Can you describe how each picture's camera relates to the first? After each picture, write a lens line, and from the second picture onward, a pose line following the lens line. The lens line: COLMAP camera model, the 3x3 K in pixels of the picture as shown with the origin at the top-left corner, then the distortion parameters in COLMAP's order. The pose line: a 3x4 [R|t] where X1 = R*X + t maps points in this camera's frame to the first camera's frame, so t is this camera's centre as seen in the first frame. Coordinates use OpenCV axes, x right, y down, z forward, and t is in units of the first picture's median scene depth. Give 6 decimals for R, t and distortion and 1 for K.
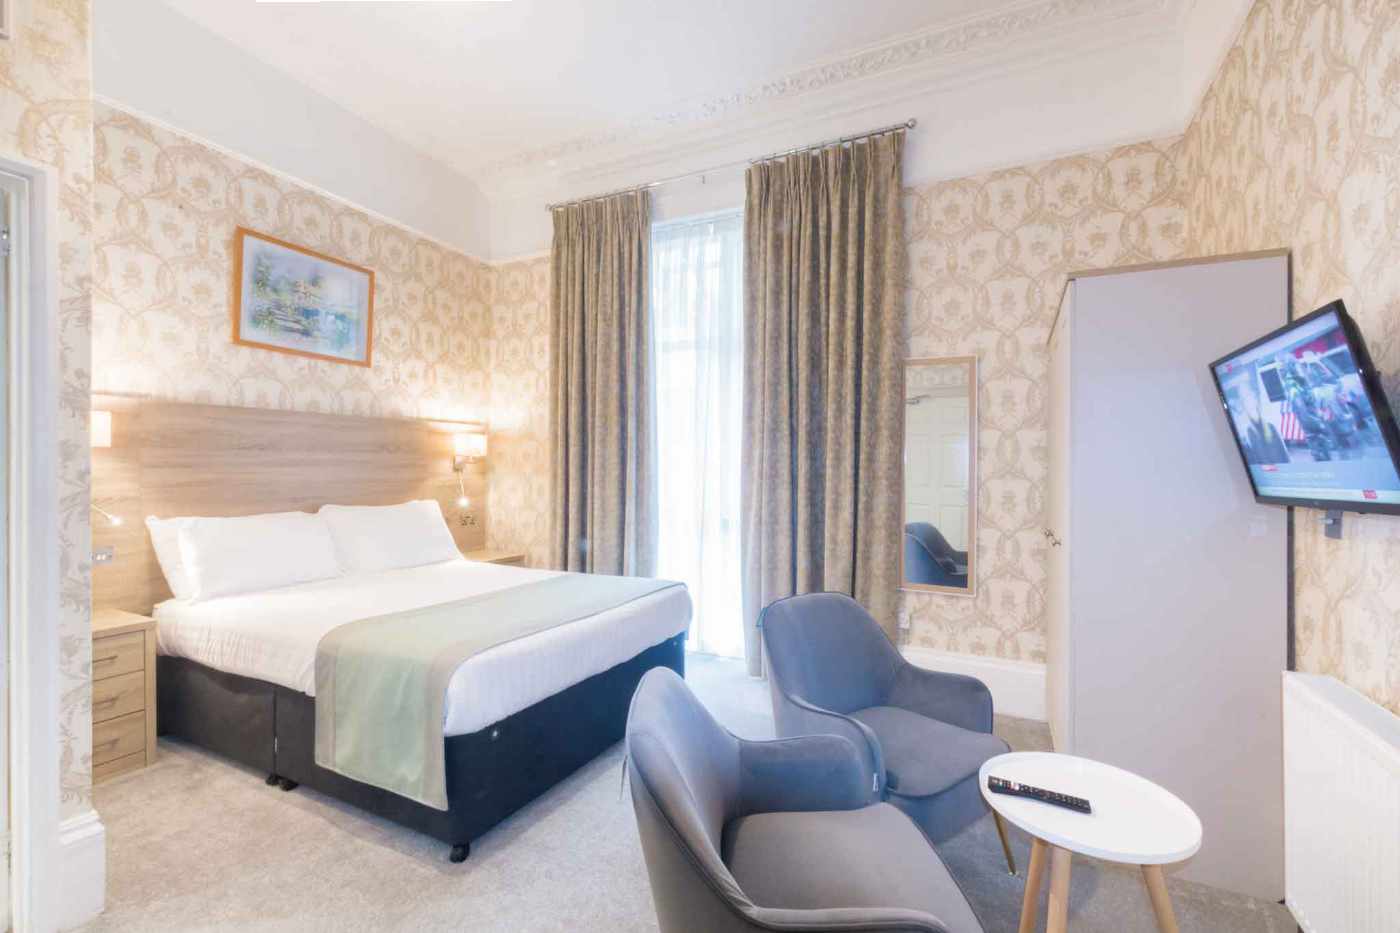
lens RADIAL K [[621.3, 0, 695.4], [0, 621.3, 472.2], [0, 0, 1]] dist [0.018694, -0.000075]
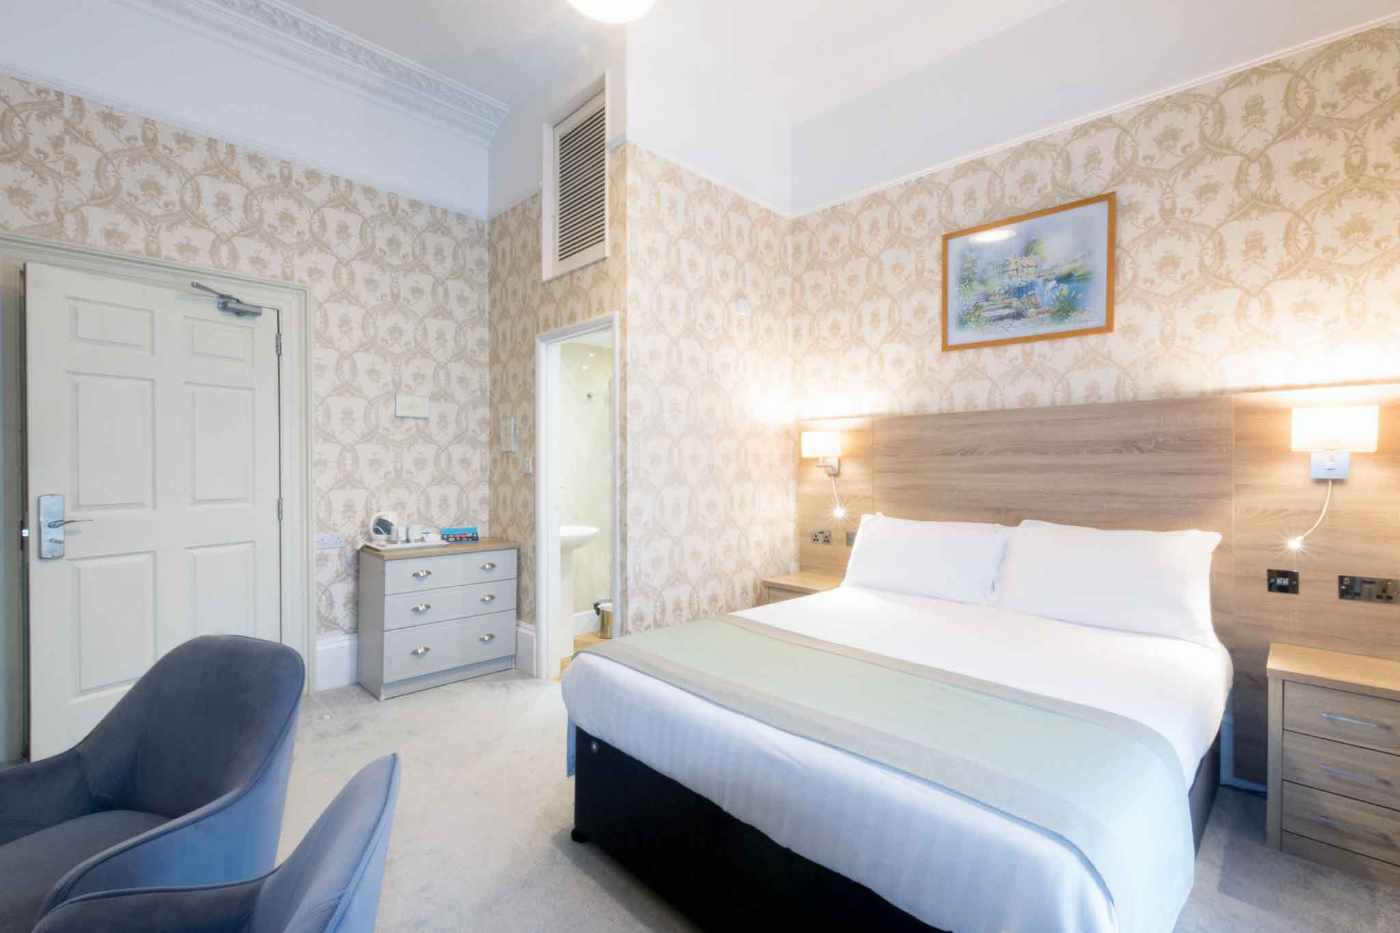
lens RADIAL K [[621.3, 0, 695.4], [0, 621.3, 472.2], [0, 0, 1]] dist [0.018694, -0.000075]
pose [[-0.322135, 0.002744, -0.946690, 0.323418], [-0.013190, 0.999886, 0.007386, -0.010276], [0.946602, 0.014866, -0.322062, 0.866163]]
